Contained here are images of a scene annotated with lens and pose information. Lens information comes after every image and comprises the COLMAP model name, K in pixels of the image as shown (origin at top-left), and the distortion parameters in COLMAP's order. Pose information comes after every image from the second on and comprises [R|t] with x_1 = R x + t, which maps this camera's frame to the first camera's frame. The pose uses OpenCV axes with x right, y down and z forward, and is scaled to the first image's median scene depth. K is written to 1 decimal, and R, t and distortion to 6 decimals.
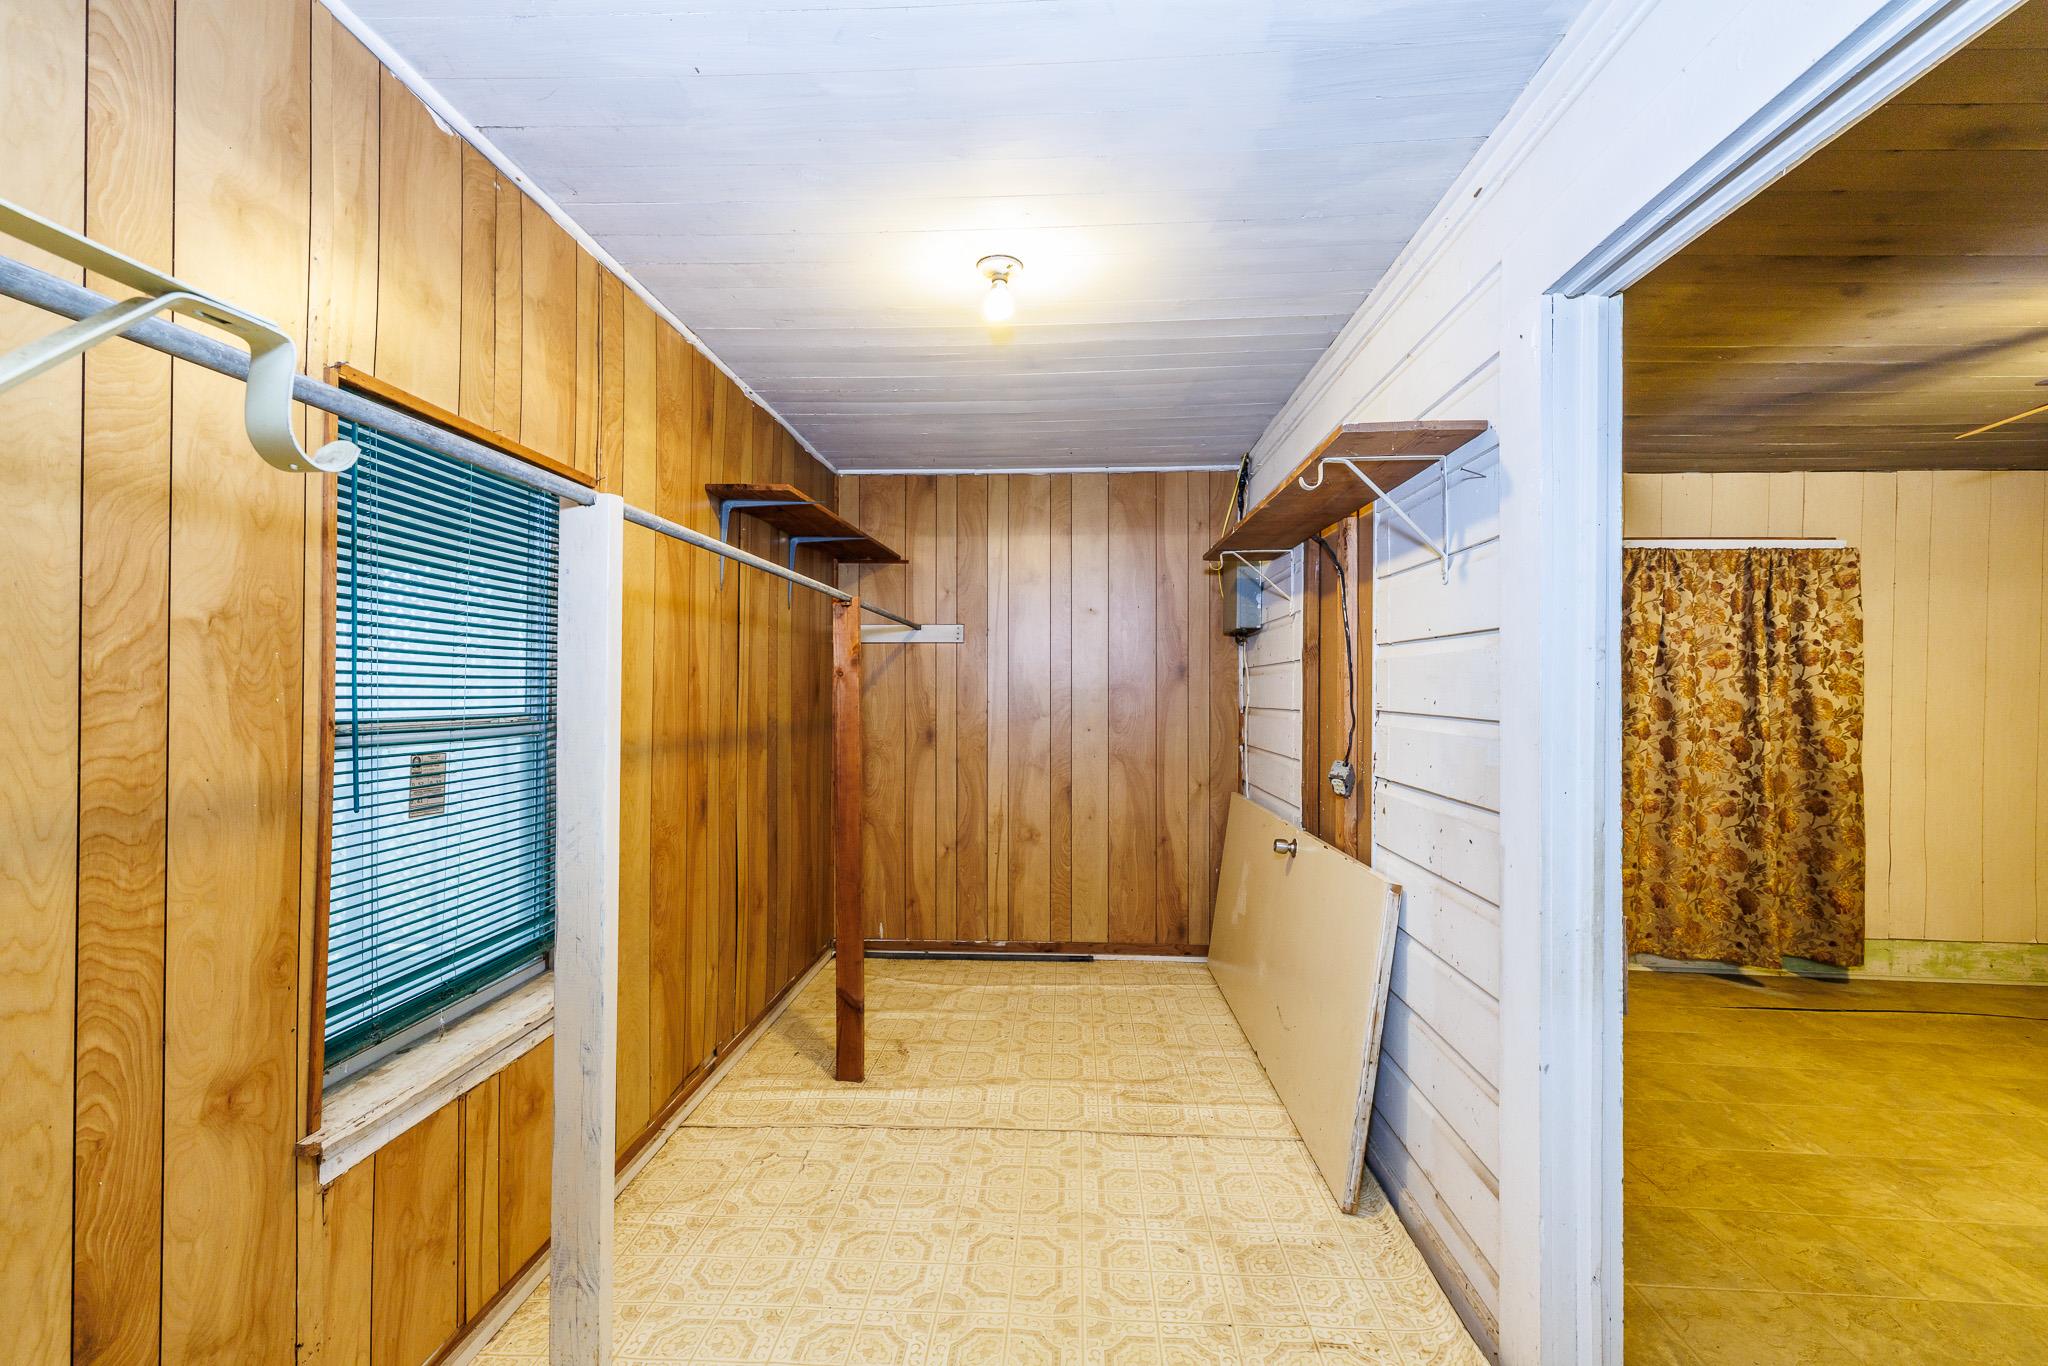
lens RADIAL K [[873.2, 0, 1029.6], [0, 873.2, 682.4], [0, 0, 1]] dist [-0.003594, 0.001253]
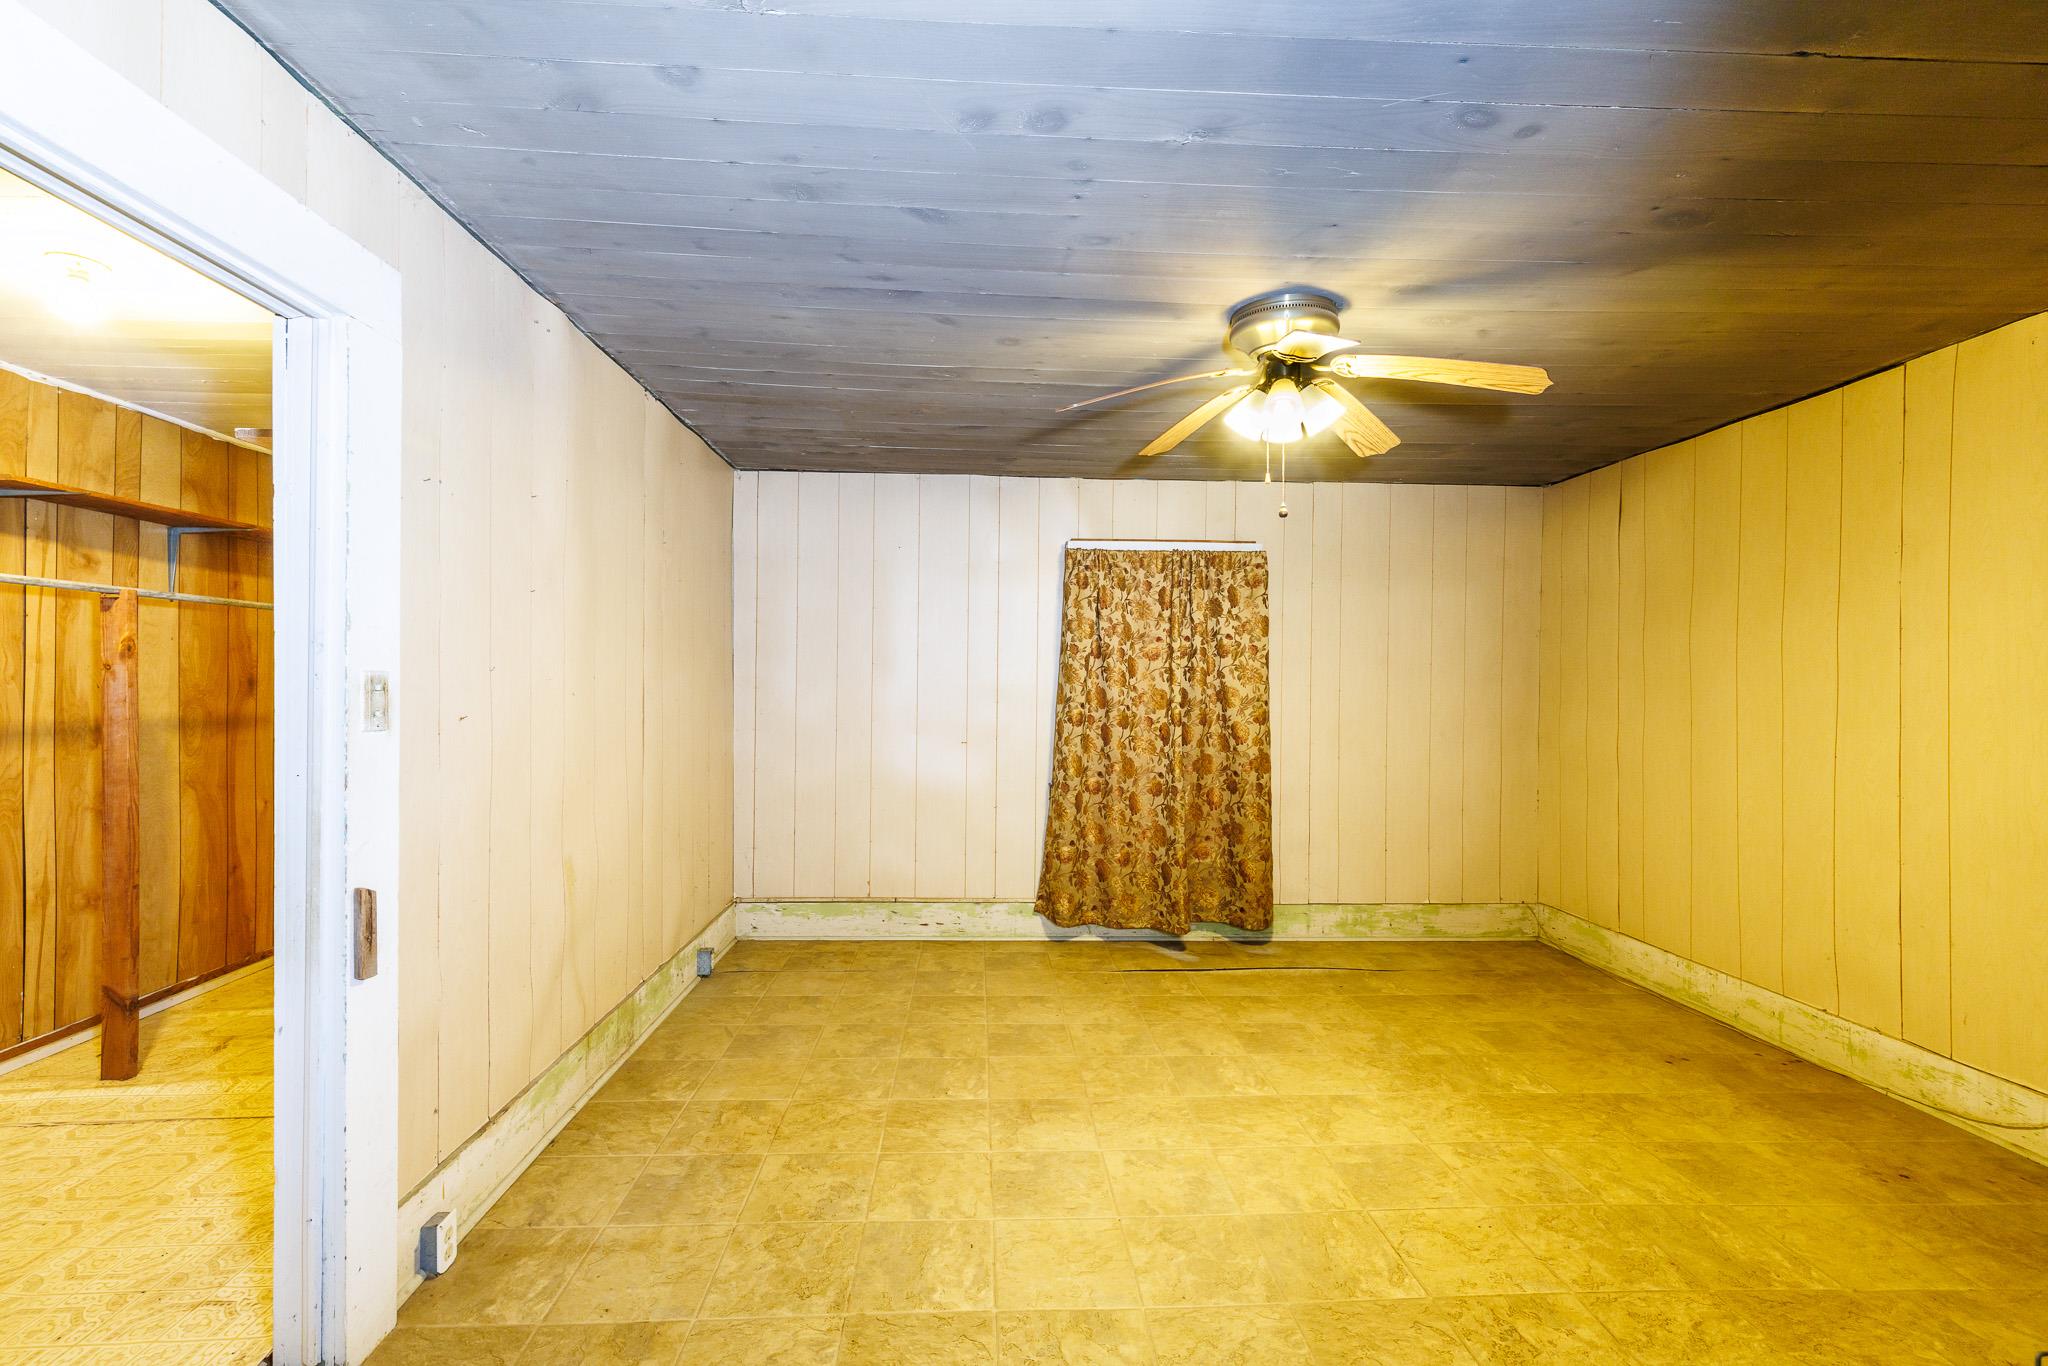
lens RADIAL K [[873.2, 0, 1018.2], [0, 873.2, 681.5], [0, 0, 1]] dist [-0.003594, 0.001253]
pose [[0.993967, -0.003539, 0.109624, 0.511789], [0.002332, 0.999935, 0.011134, -0.002082], [-0.109657, -0.010811, 0.993911, -0.064441]]
